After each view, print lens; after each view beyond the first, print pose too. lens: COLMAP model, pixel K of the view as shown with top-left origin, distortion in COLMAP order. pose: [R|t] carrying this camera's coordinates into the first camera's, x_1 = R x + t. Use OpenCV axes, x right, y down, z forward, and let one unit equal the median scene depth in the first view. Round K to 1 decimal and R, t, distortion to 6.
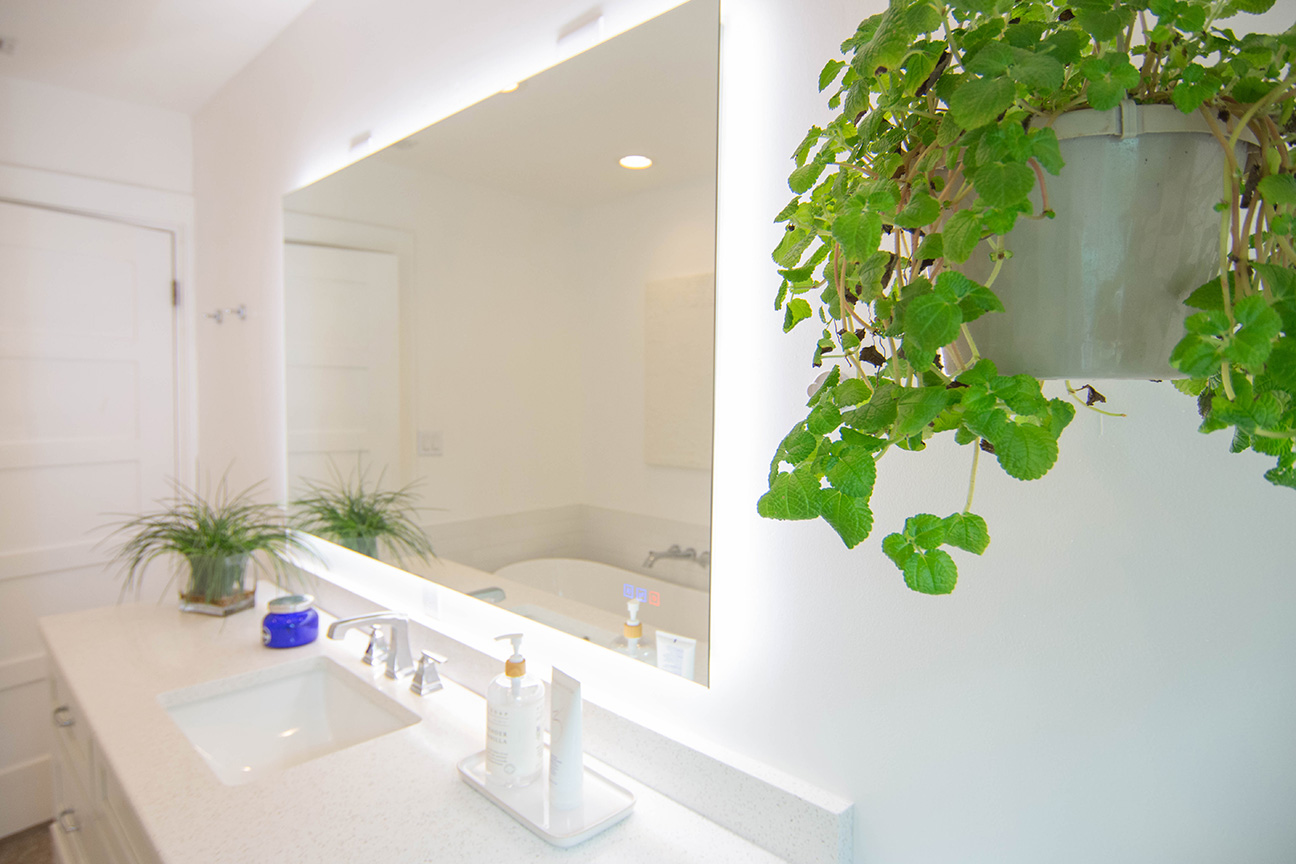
lens RADIAL K [[724.7, 0, 646.3], [0, 724.7, 423.5], [0, 0, 1]] dist [-0.015627, -0.002596]
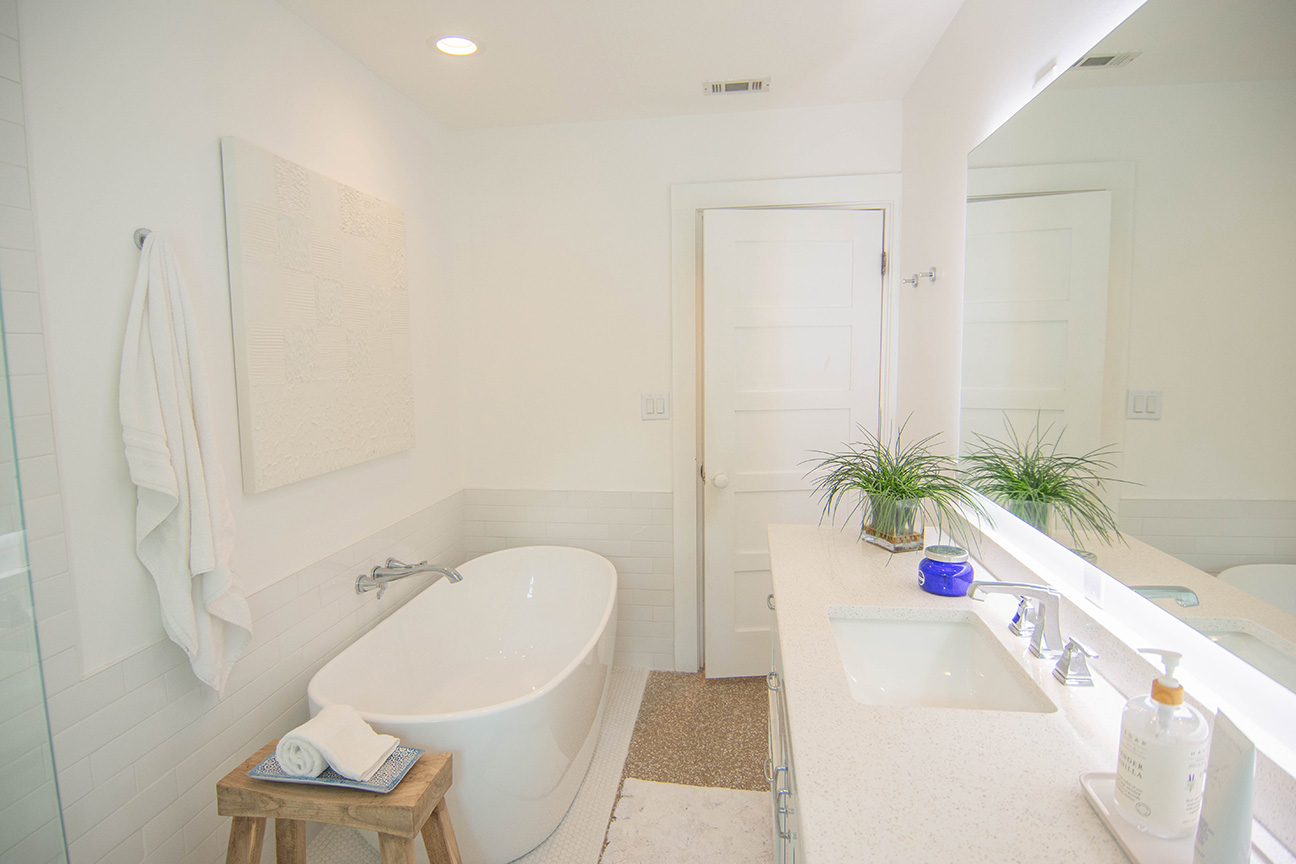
lens RADIAL K [[702.9, 0, 643.5], [0, 702.9, 421.1], [0, 0, 1]] dist [-0.001048, -0.001721]
pose [[0.587521, 0.064132, -0.806664, 0.051328], [-0.014636, 0.997534, 0.068647, -0.004595], [0.809077, -0.028526, 0.587011, 0.049023]]
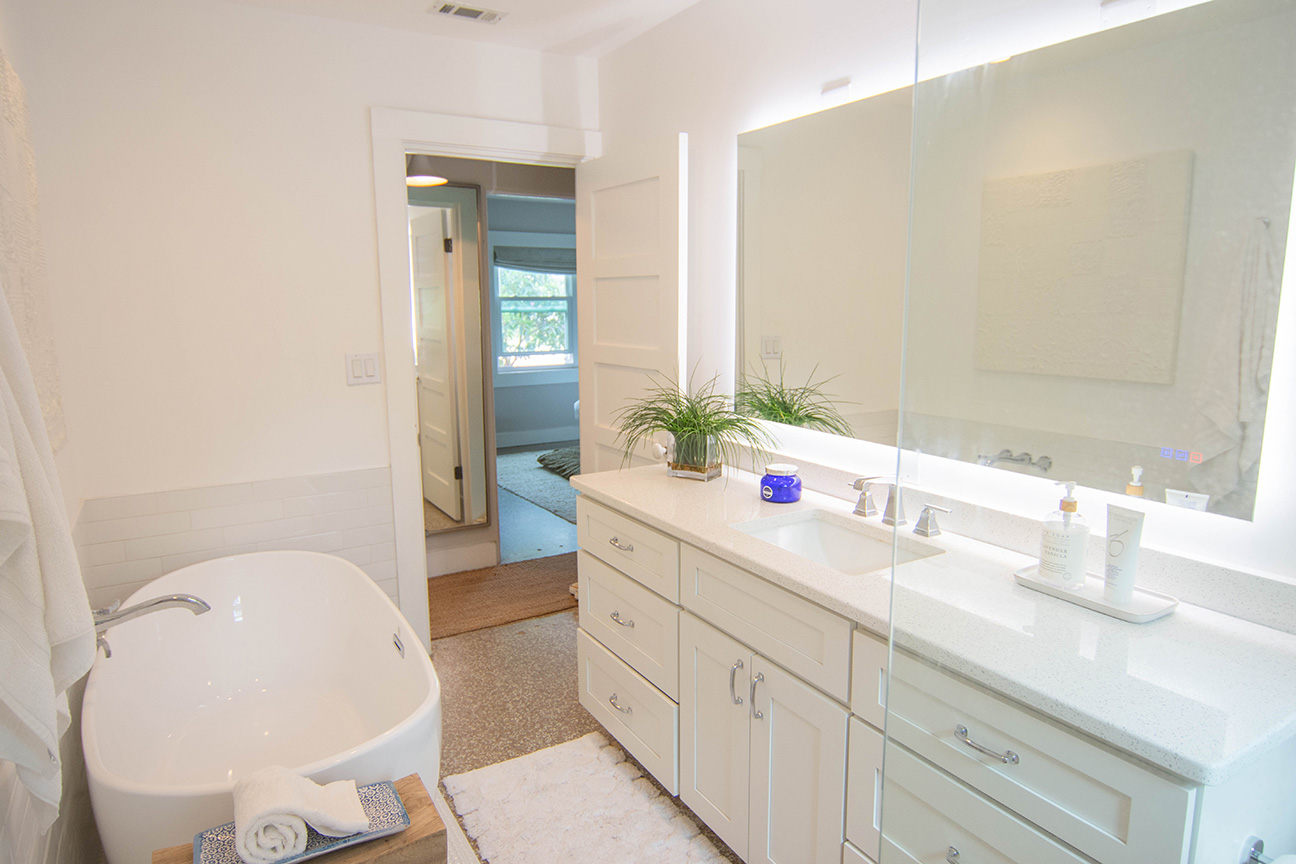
lens RADIAL K [[785.4, 0, 644.7], [0, 785.4, 419.7], [0, 0, 1]] dist [0.005308, -0.001127]
pose [[0.965718, 0.023108, -0.258564, -0.334981], [0.005855, 0.993838, 0.110686, 0.005109], [0.259528, -0.108405, 0.959632, -0.354893]]
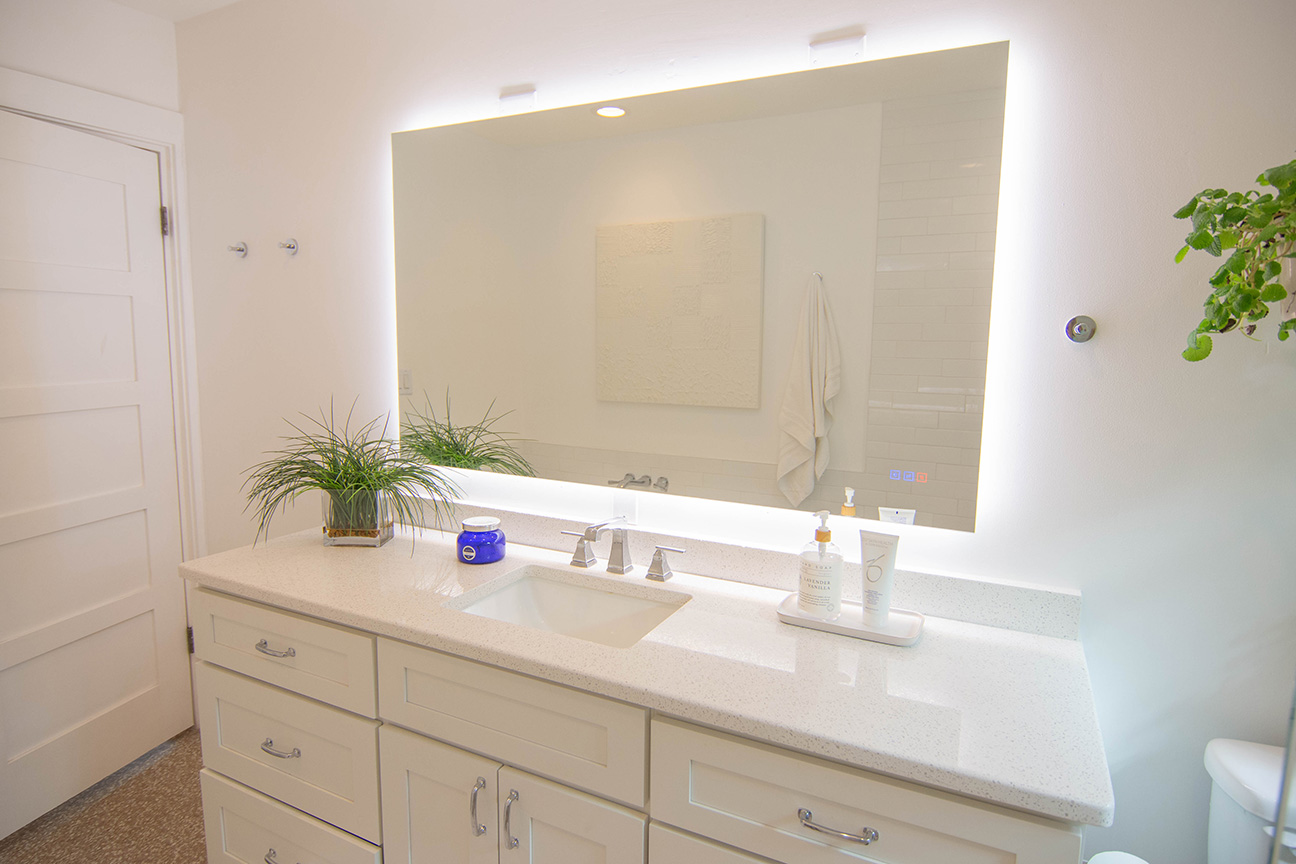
lens RADIAL K [[724.7, 0, 646.3], [0, 724.7, 423.5], [0, 0, 1]] dist [-0.015627, -0.002596]
pose [[0.955068, -0.031965, 0.294658, -0.518820], [0.008862, 0.996803, 0.079410, 0.011847], [-0.296254, -0.073230, 0.952298, -0.097413]]
